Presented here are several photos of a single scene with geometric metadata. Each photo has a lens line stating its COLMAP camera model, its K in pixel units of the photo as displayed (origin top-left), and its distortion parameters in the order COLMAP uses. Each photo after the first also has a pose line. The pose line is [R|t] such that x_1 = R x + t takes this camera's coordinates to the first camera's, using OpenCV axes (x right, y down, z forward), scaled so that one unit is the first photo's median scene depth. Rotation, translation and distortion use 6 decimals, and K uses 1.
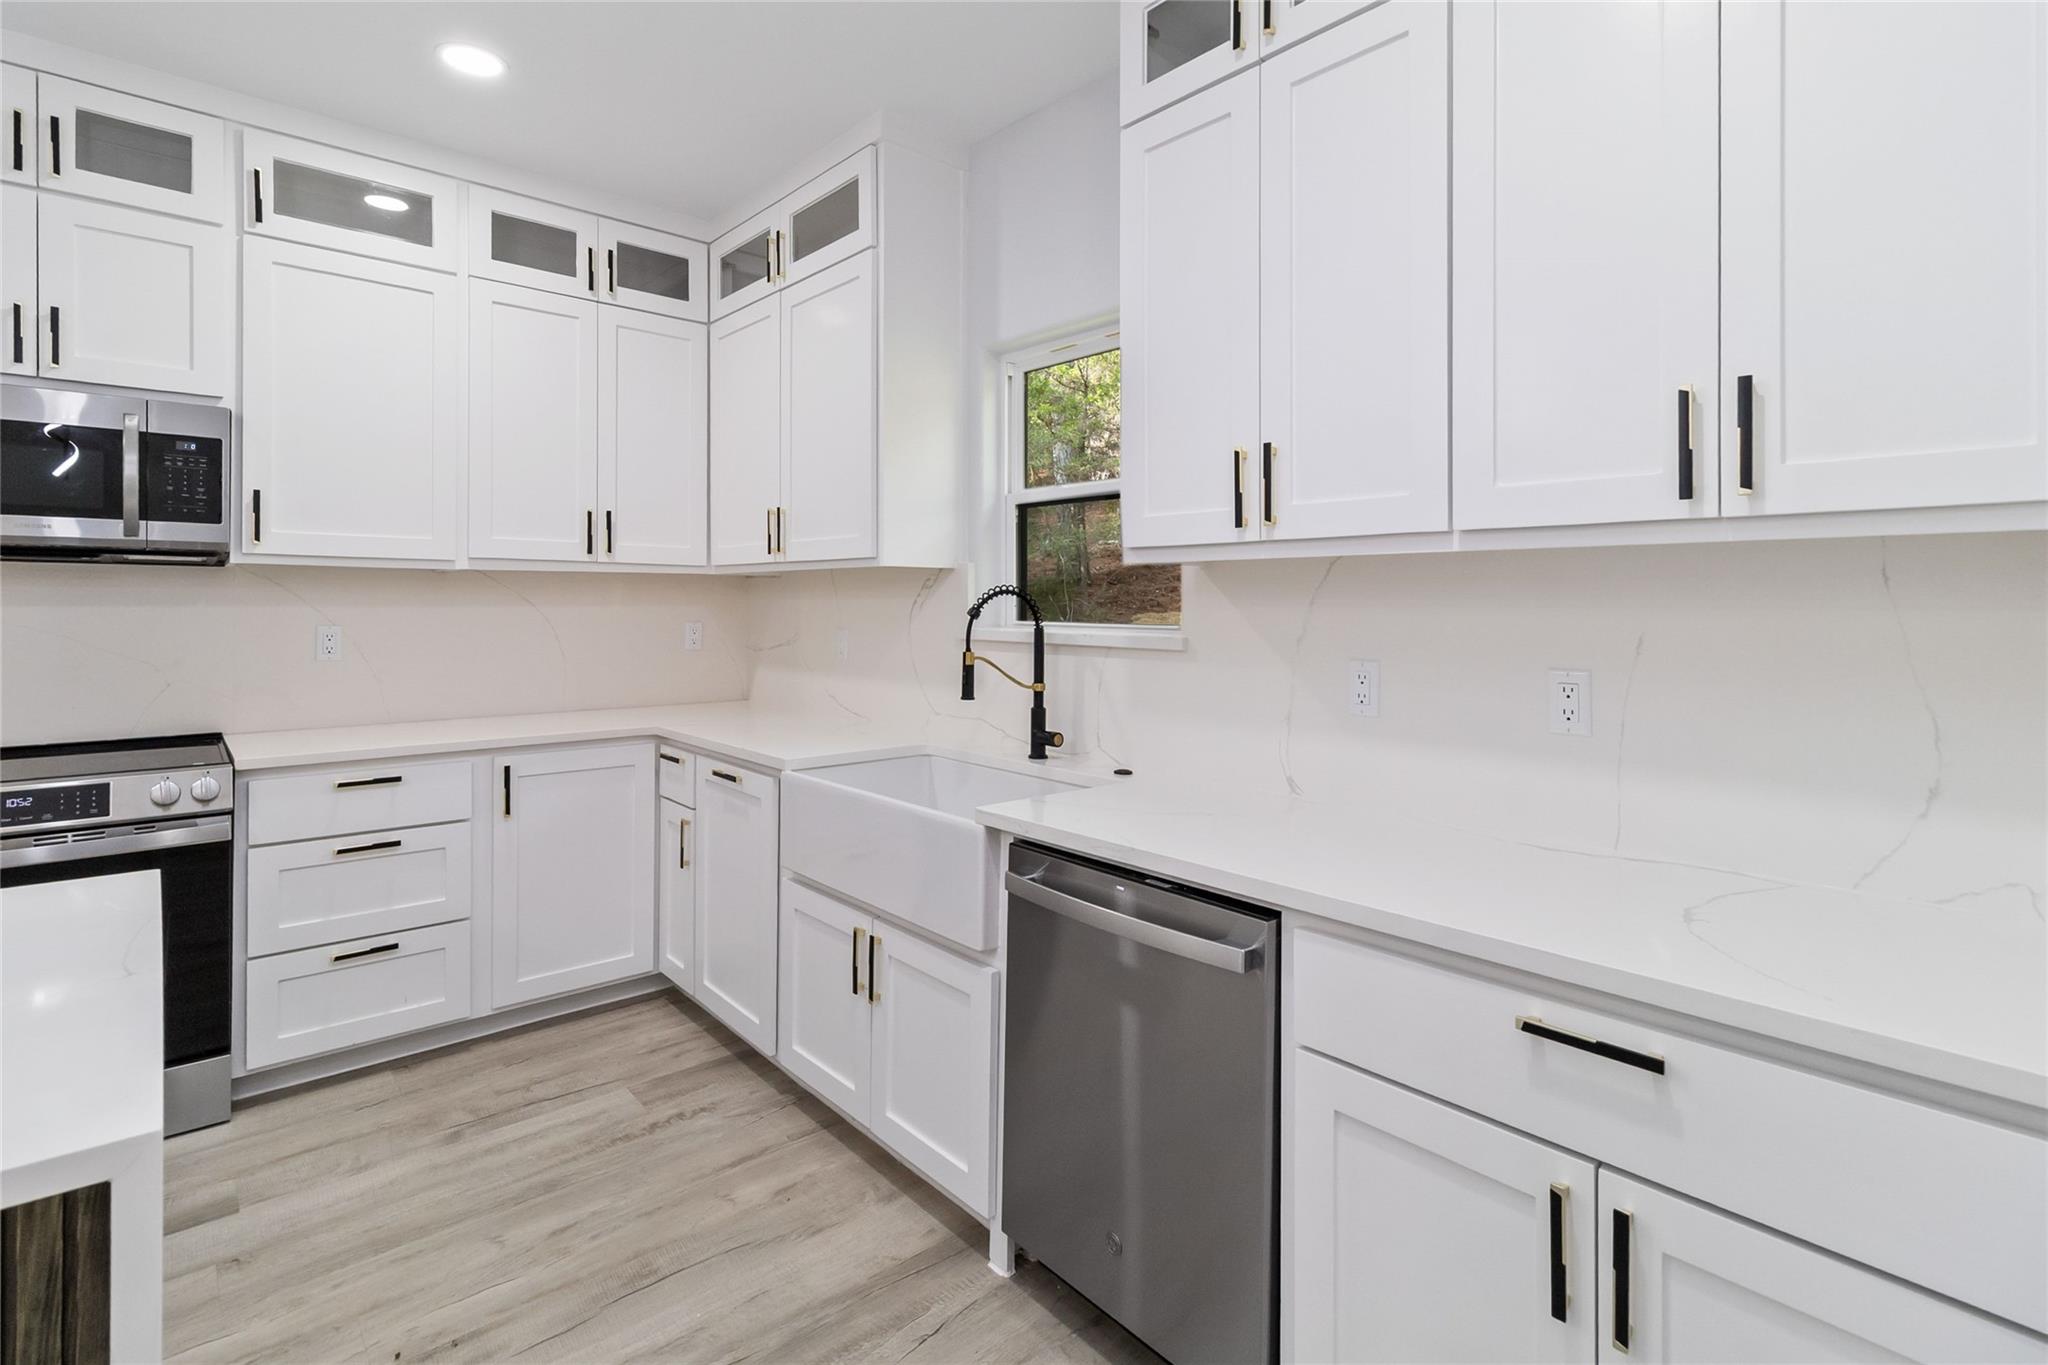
lens RADIAL K [[968.0, 0, 1022.4], [0, 968.0, 603.1], [0, 0, 1]] dist [0.000881, -0.000388]
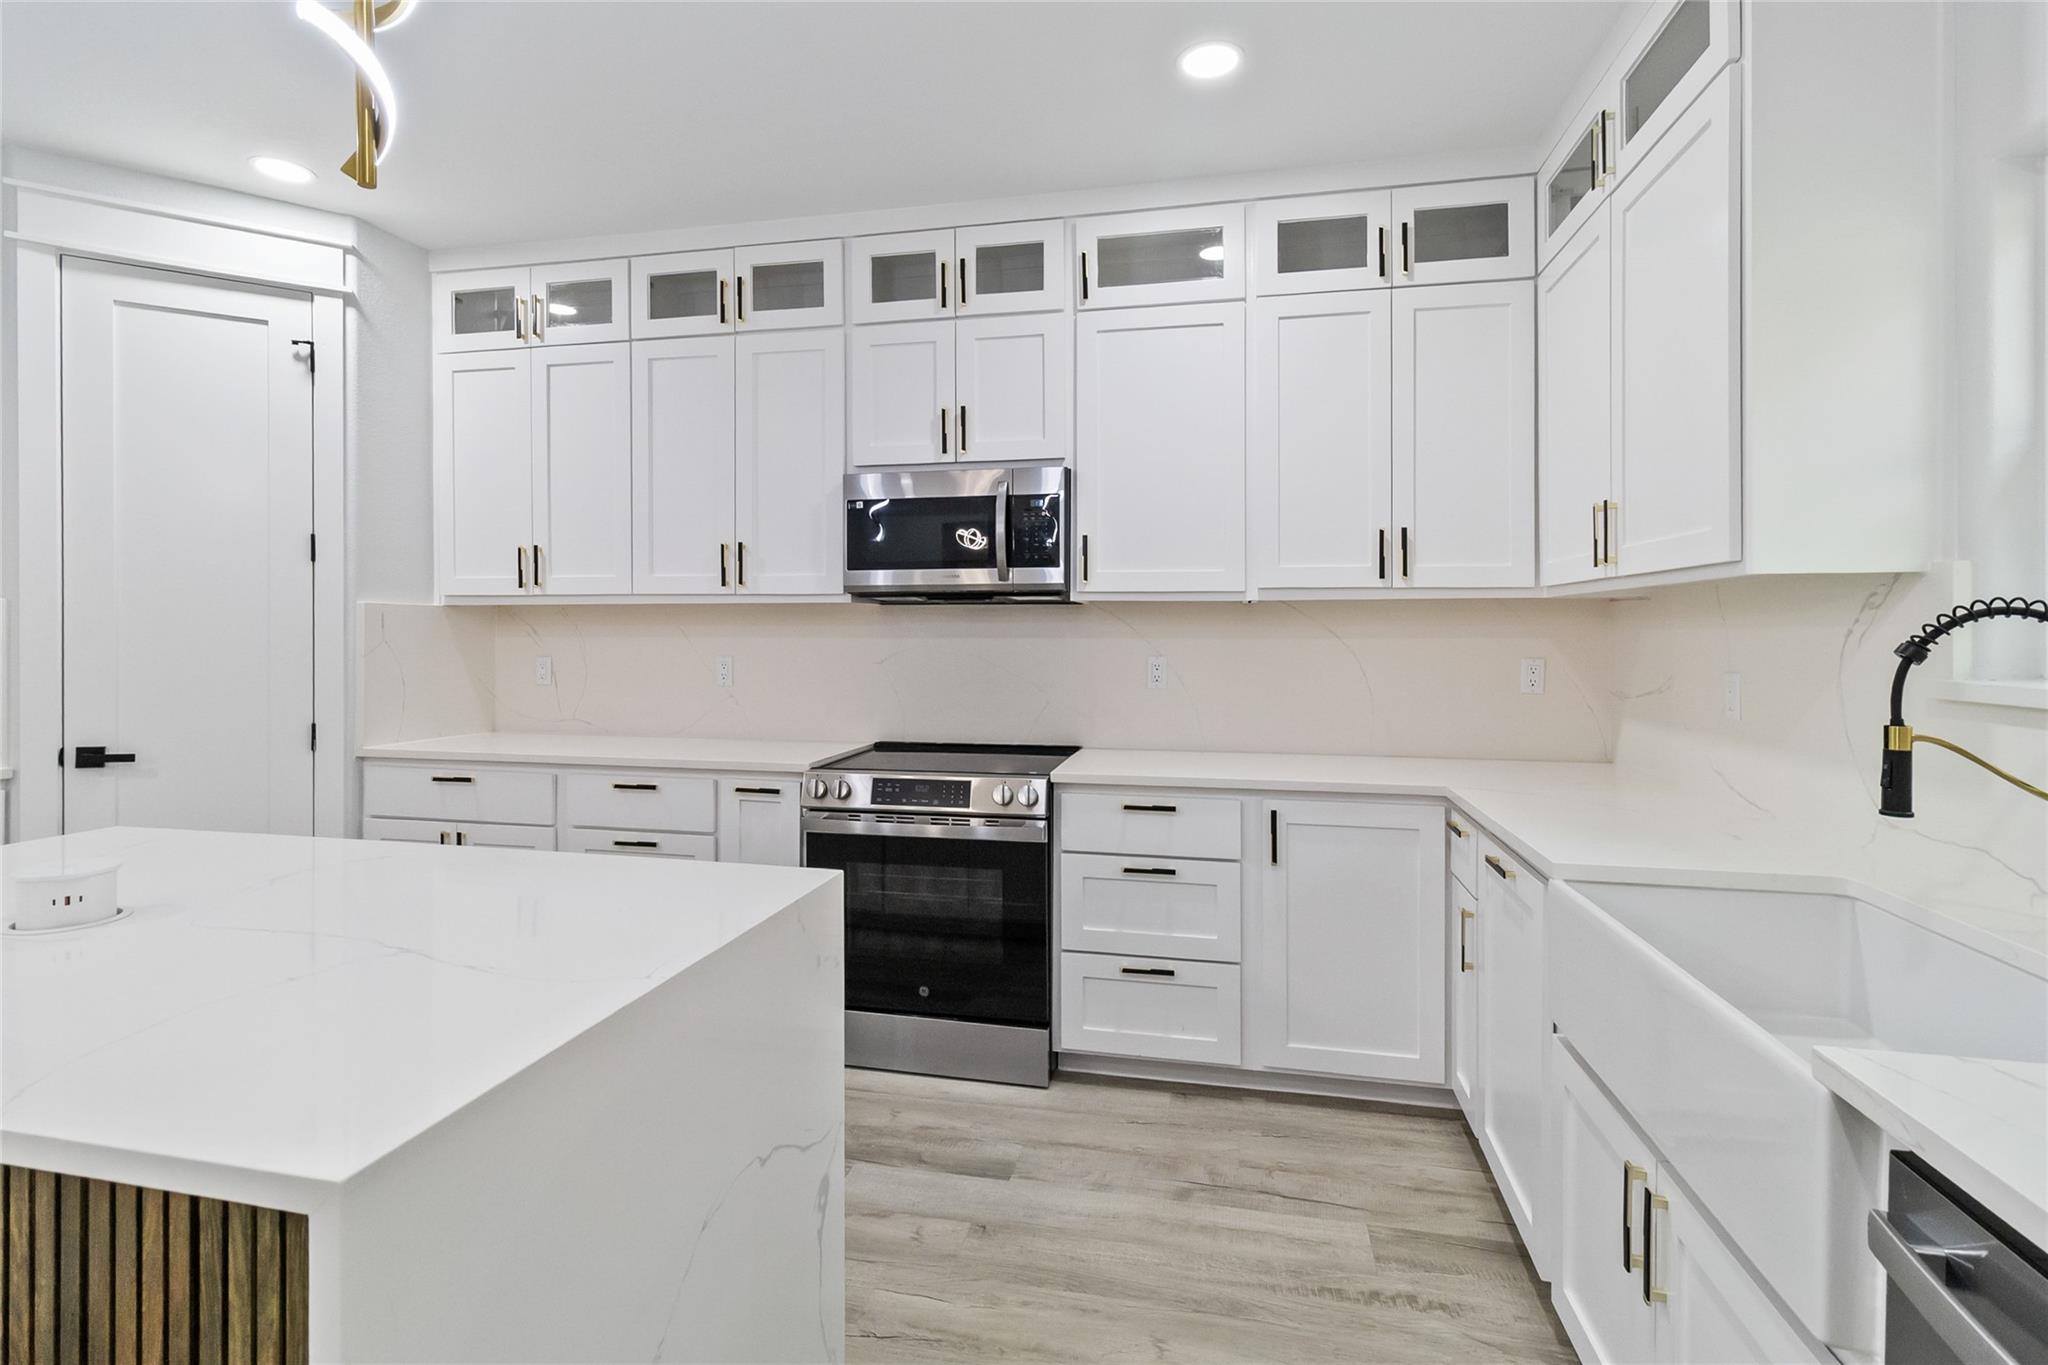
lens RADIAL K [[970.3, 0, 1023.6], [0, 970.3, 635.1], [0, 0, 1]] dist [0.001662, 0.000150]
pose [[0.593059, -0.001548, -0.805157, 0.083334], [0.001518, 0.999999, -0.000804, 0.000391], [0.805157, -0.000745, 0.593061, 0.278930]]
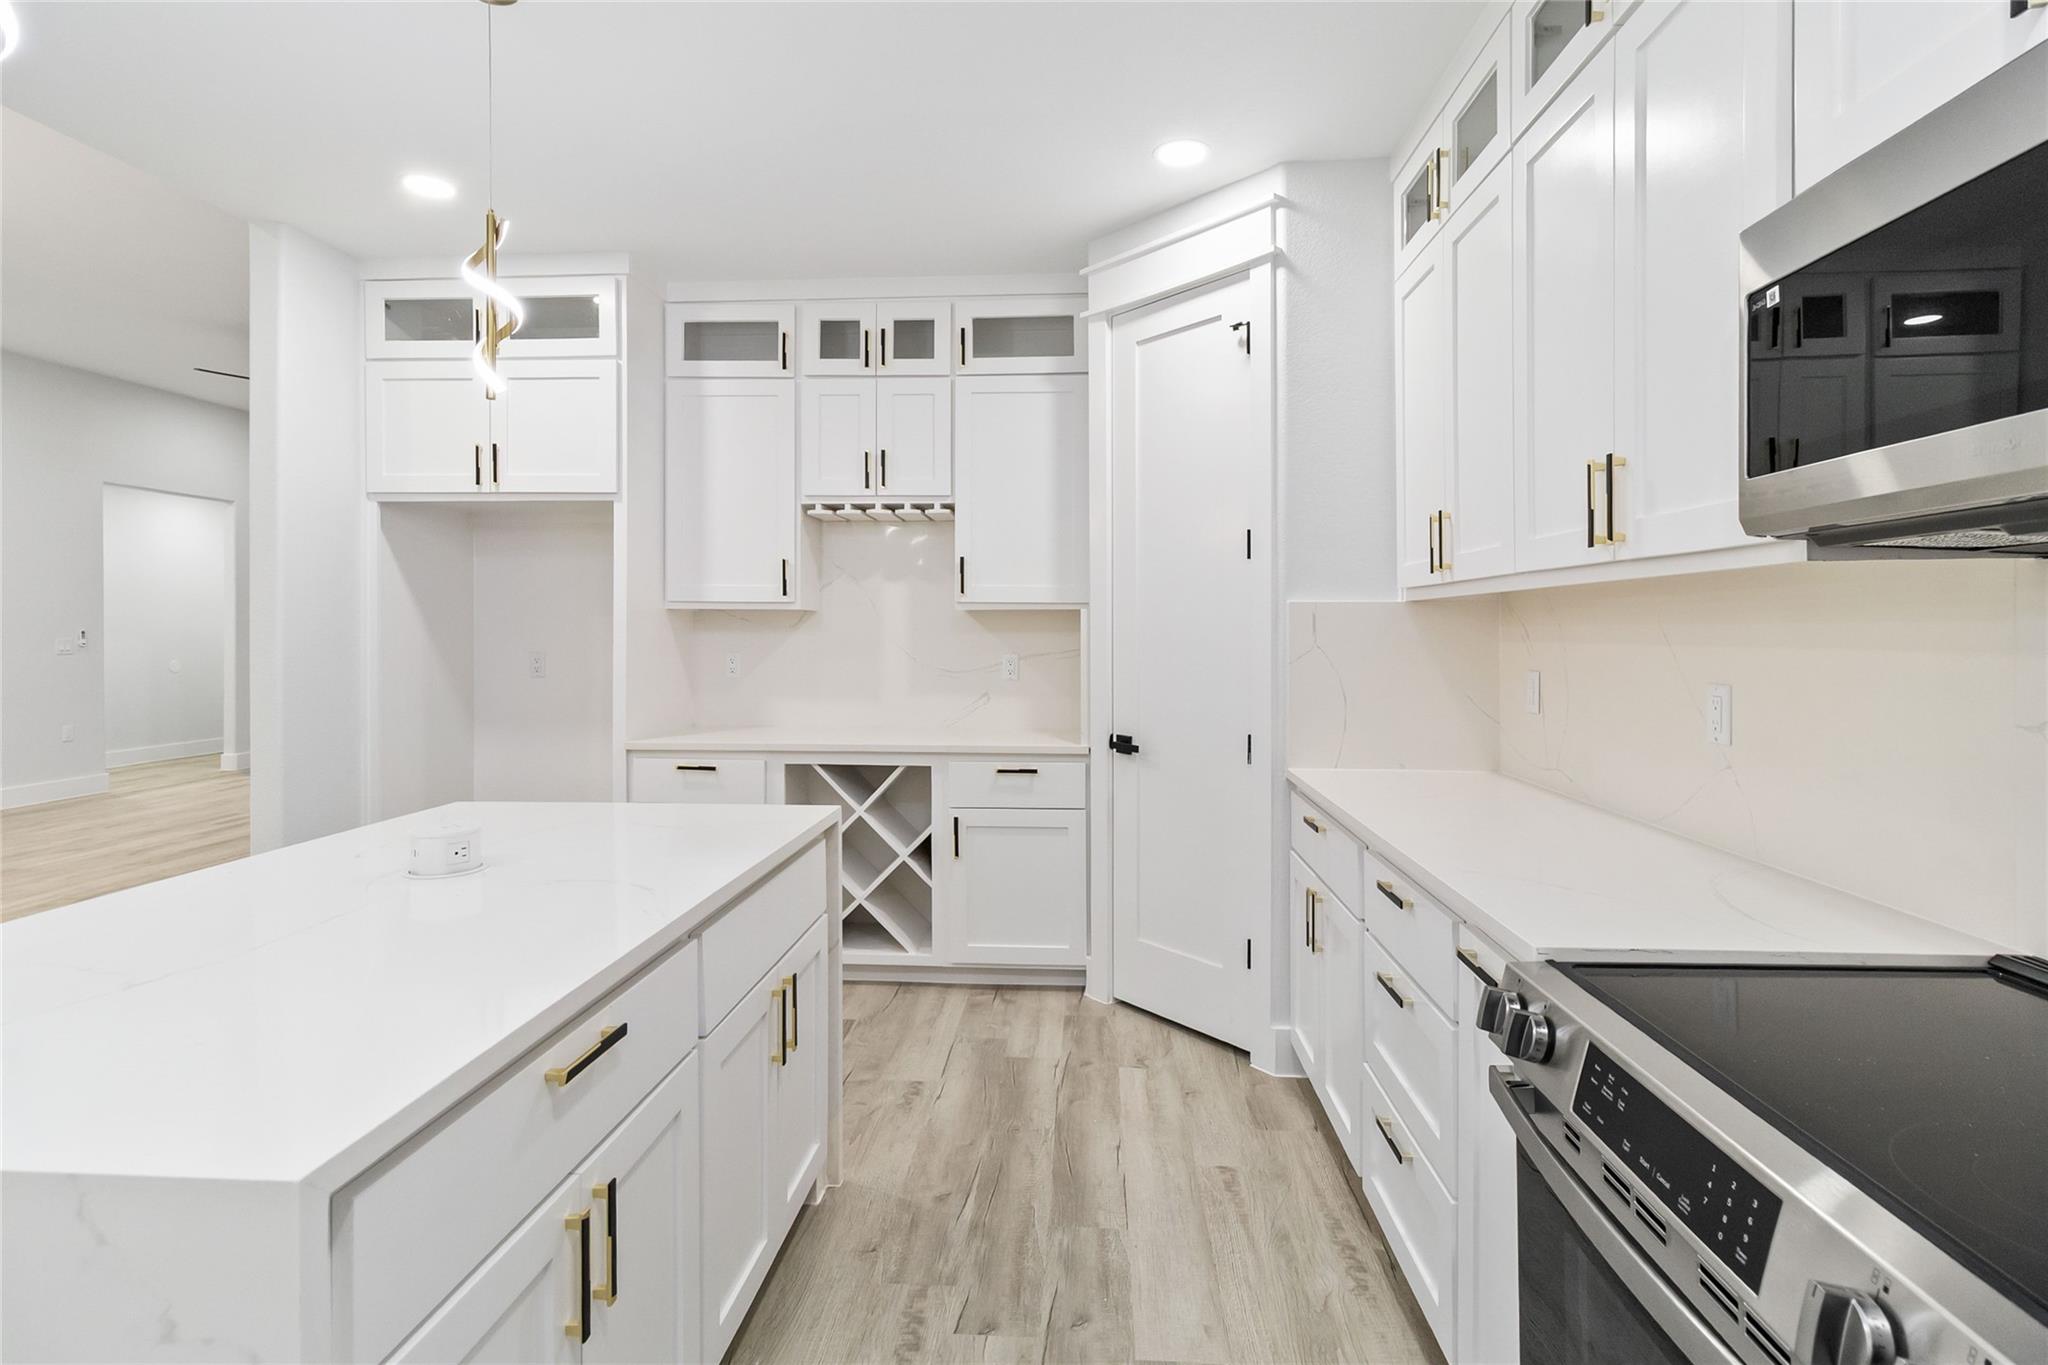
lens RADIAL K [[977.9, 0, 1030.8], [0, 977.9, 647.1], [0, 0, 1]] dist [0.003120, 0.001368]
pose [[-0.711346, 0.009022, -0.702784, -0.454834], [-0.000415, 0.999912, 0.013256, -0.008128], [0.702842, 0.009721, -0.711279, 0.922689]]
